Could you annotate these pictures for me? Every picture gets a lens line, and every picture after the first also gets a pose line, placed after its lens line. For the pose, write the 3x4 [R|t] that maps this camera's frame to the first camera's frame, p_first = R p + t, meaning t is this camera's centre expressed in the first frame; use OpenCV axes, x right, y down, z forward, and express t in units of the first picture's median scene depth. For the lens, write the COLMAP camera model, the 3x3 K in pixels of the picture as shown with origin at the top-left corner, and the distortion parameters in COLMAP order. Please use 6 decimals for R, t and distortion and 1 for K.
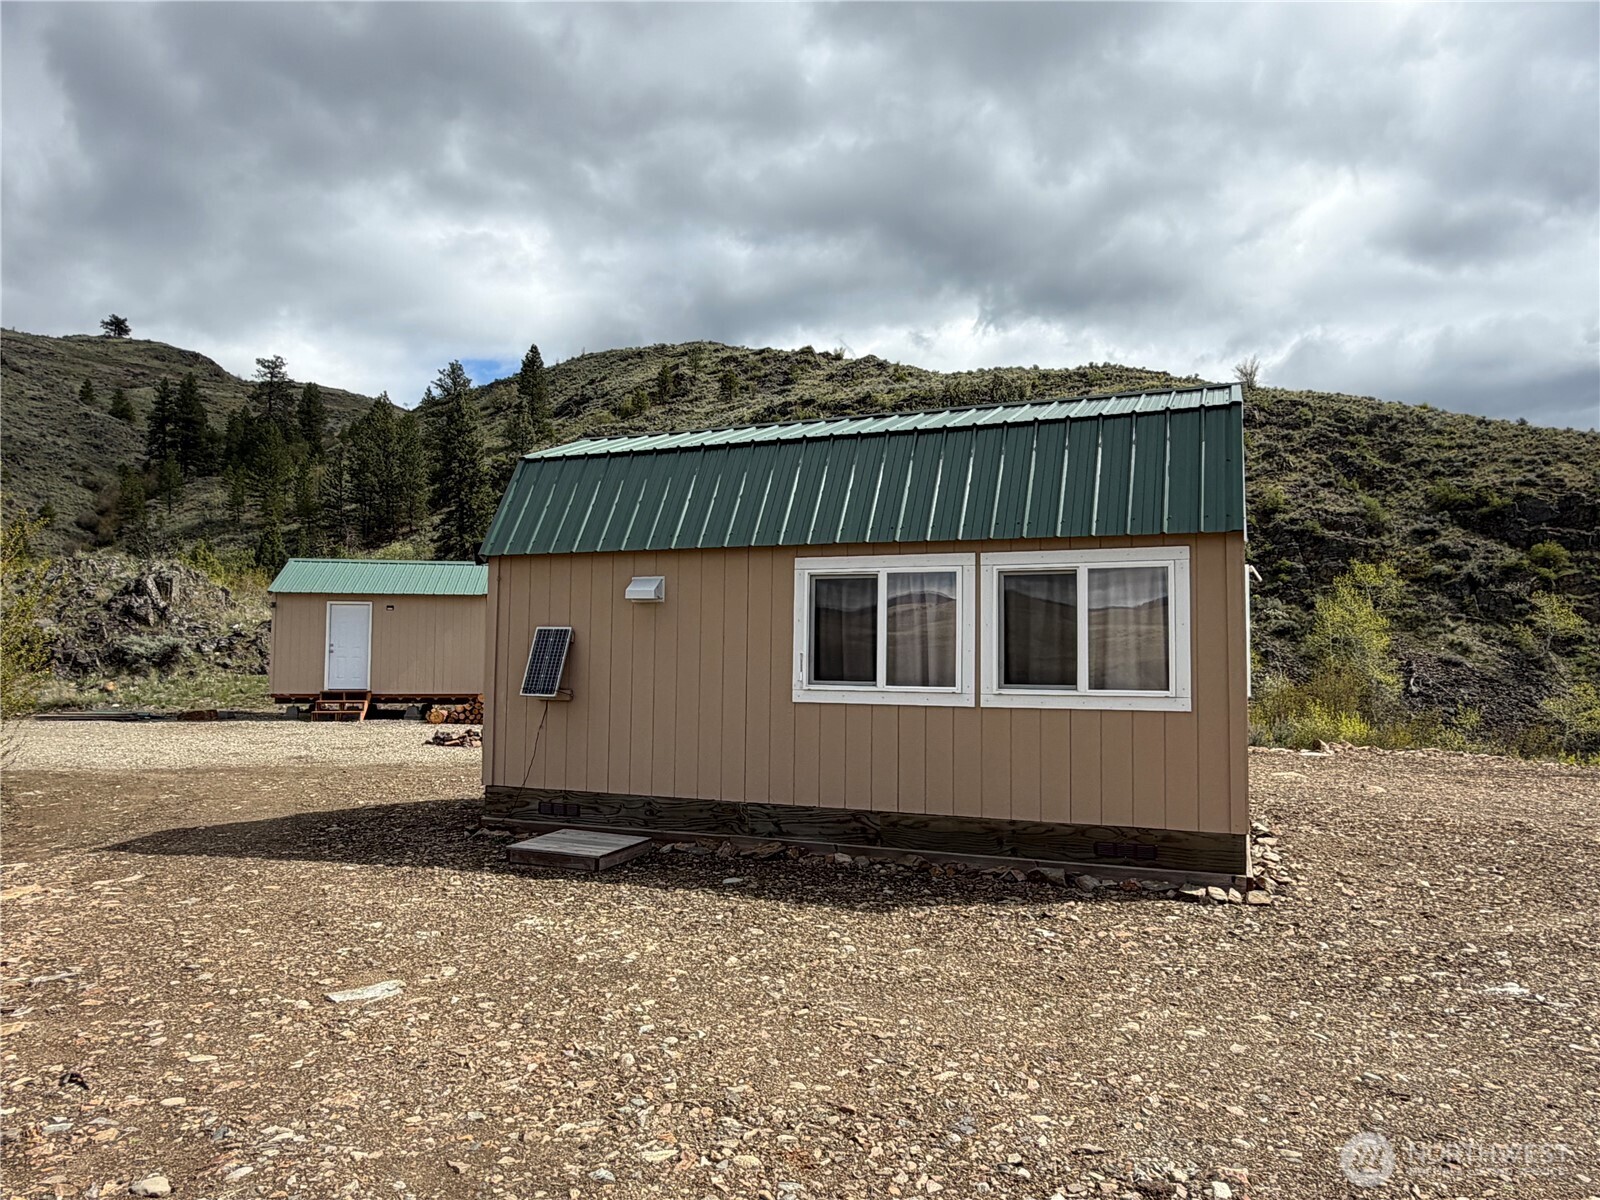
lens RADIAL K [[1103.6, 0, 780.4], [0, 1103.6, 636.0], [0, 0, 1]] dist [-0.000869, -0.000624]
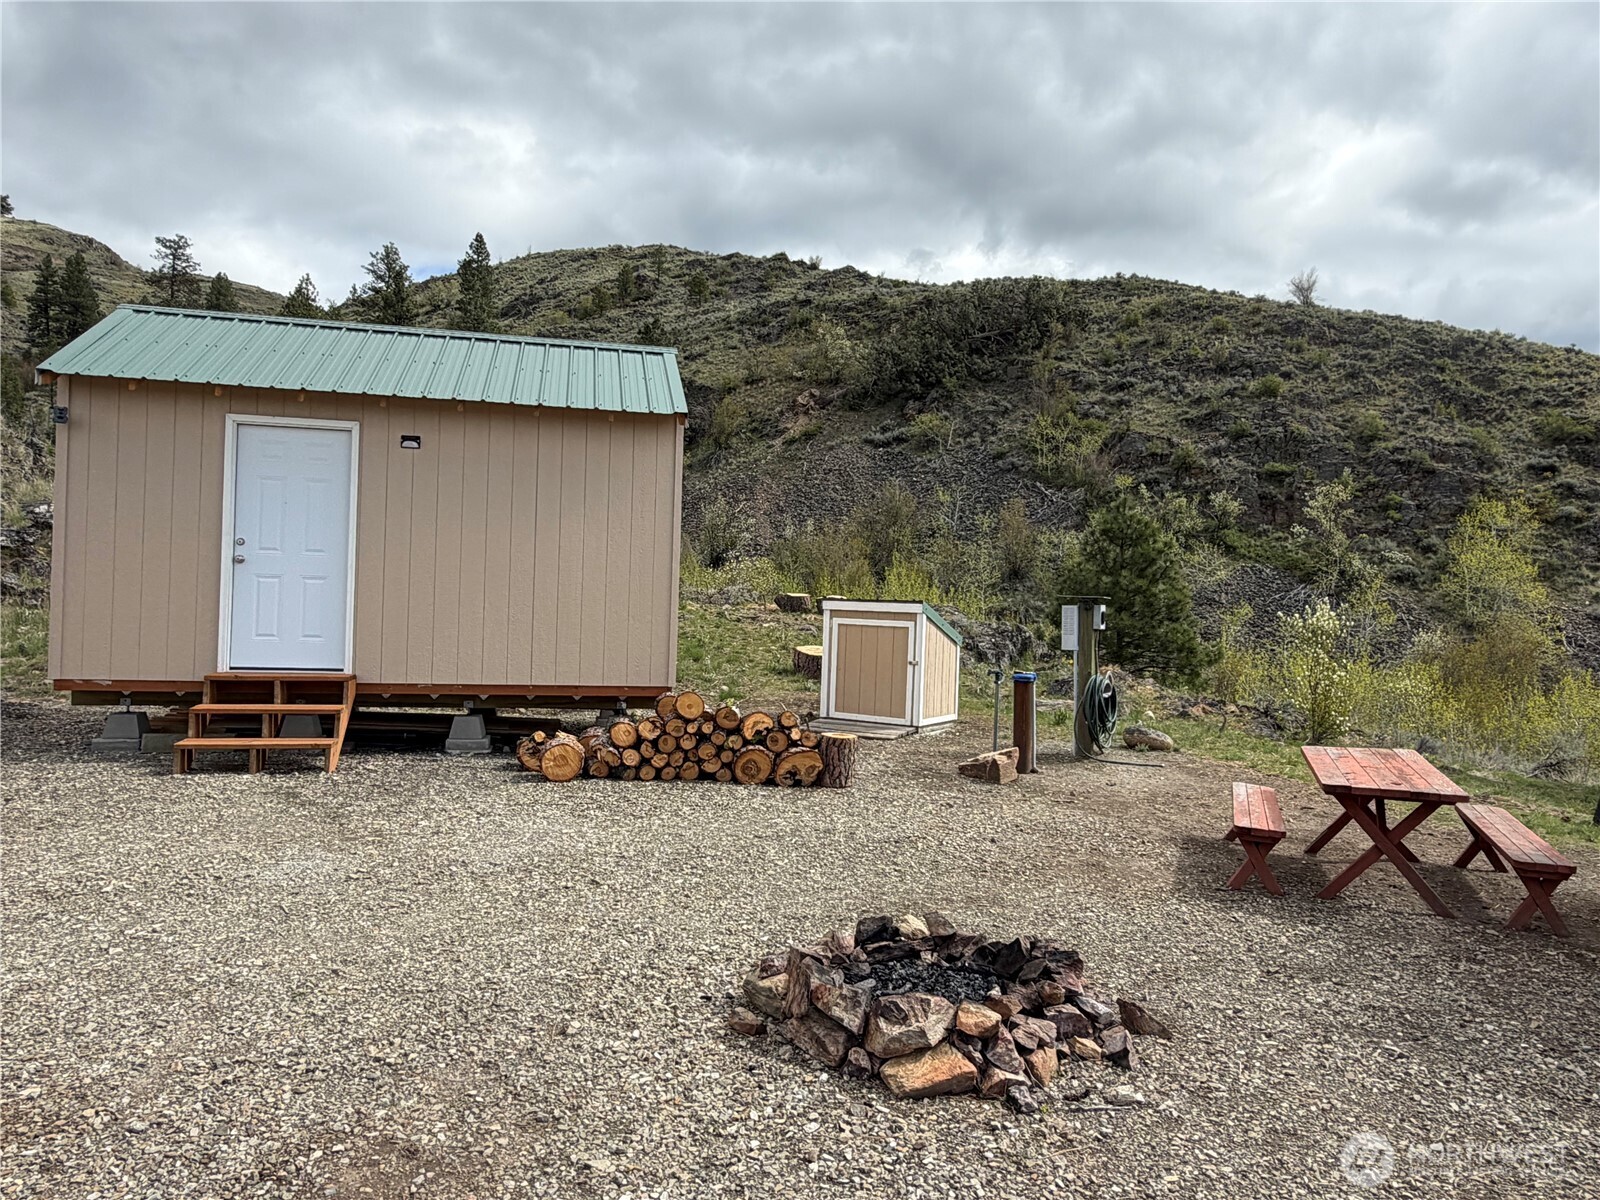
lens RADIAL K [[1110.7, 0, 800.0], [0, 1110.7, 623.4], [0, 0, 1]] dist [-0.000575, 0.001416]
pose [[0.996580, 0.024196, 0.079017, -0.055636], [-0.028005, 0.998481, 0.047453, 0.002690], [-0.077749, -0.049504, 0.995743, 0.137212]]
